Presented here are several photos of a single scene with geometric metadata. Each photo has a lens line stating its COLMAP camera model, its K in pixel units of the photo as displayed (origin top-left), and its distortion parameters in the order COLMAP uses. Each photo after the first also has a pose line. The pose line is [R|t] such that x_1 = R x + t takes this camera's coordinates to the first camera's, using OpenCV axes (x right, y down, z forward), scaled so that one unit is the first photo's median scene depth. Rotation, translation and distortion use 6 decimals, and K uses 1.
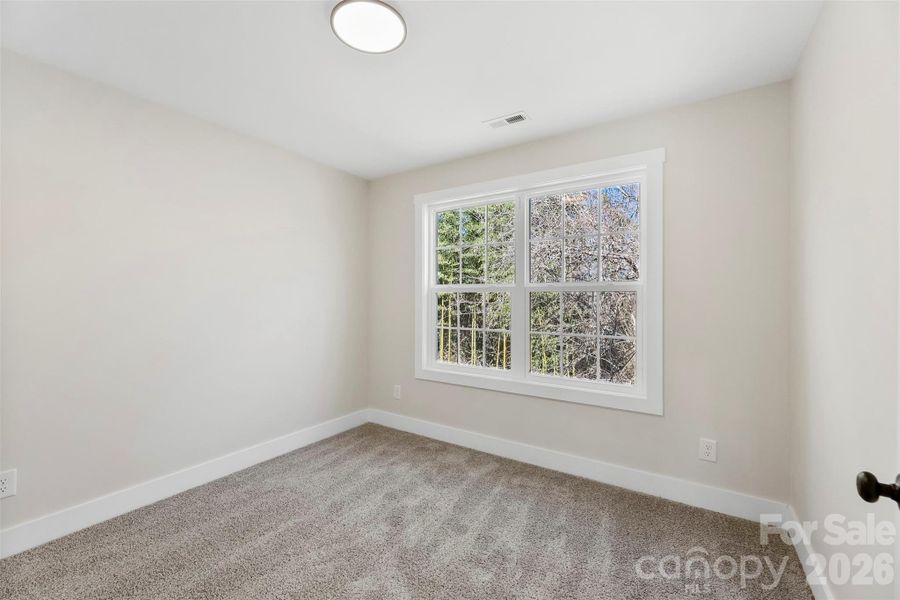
lens RADIAL K [[363.2, 0, 450.7], [0, 363.2, 293.5], [0, 0, 1]] dist [-0.001852, -0.000216]
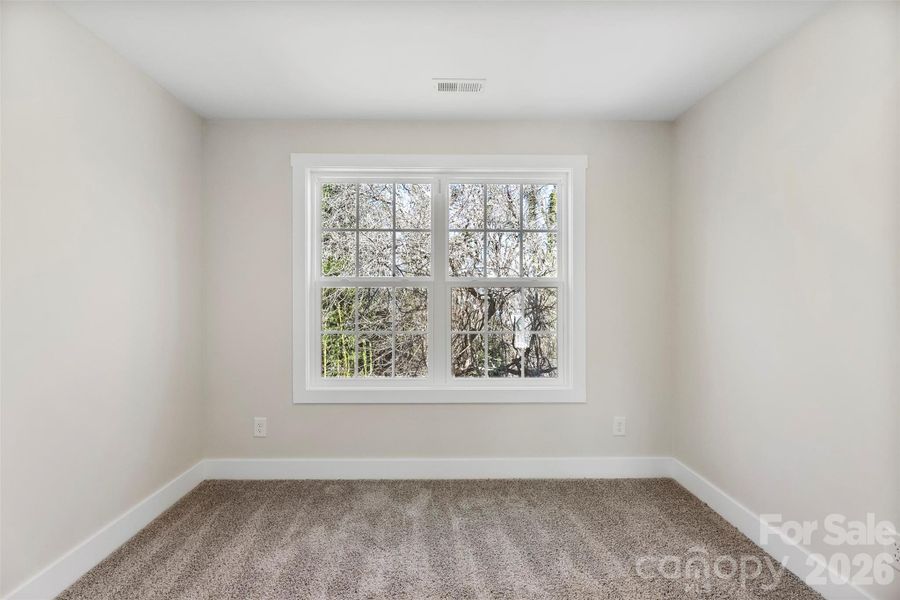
lens RADIAL K [[363.2, 0, 450.7], [0, 363.2, 293.5], [0, 0, 1]] dist [-0.001852, -0.000216]
pose [[0.834619, 0.003005, 0.550819, -0.295854], [-0.005887, 0.999977, 0.003464, 0.007681], [-0.550796, -0.006134, 0.834617, 0.268532]]
